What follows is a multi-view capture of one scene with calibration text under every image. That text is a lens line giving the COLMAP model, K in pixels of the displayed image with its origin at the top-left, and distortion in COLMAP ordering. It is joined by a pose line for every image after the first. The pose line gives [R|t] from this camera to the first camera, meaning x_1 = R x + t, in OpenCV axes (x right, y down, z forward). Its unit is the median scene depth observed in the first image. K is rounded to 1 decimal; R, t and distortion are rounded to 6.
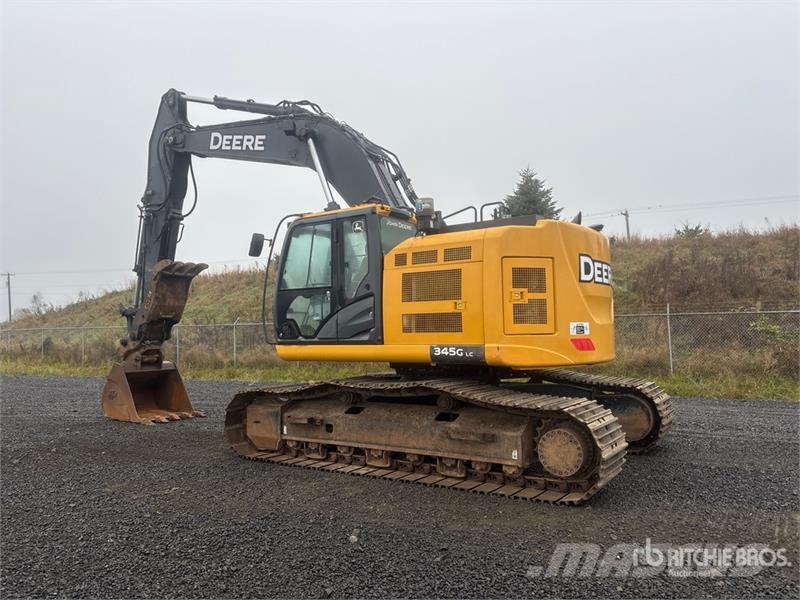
lens RADIAL K [[702.6, 0, 317.4], [0, 702.6, 263.4], [0, 0, 1]] dist [0.009593, 0.002978]
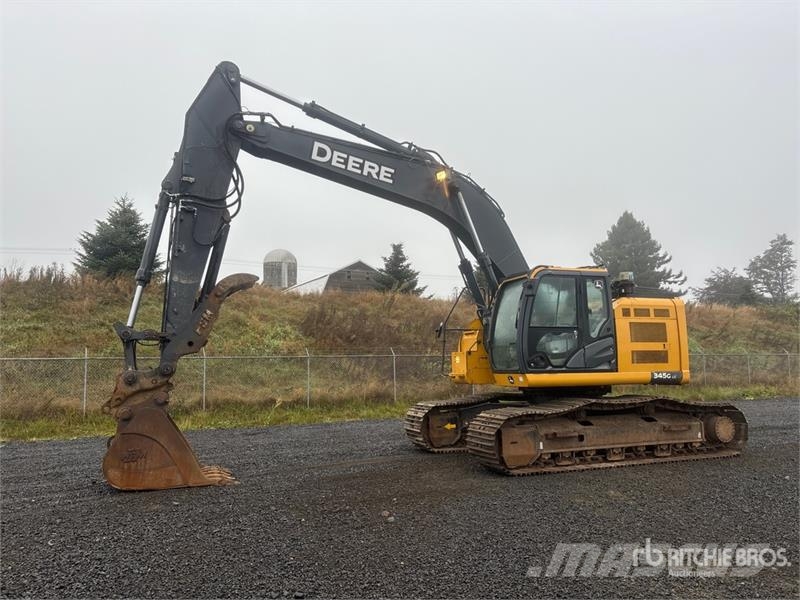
lens RADIAL K [[604.5, 0, 401.9], [0, 604.5, 304.5], [0, 0, 1]] dist [0.063342, -0.076960]
pose [[0.471401, 0.085219, 0.877792, -1.134612], [-0.085747, 0.995034, -0.050552, 0.077076], [-0.877741, -0.051438, 0.476367, 0.774019]]
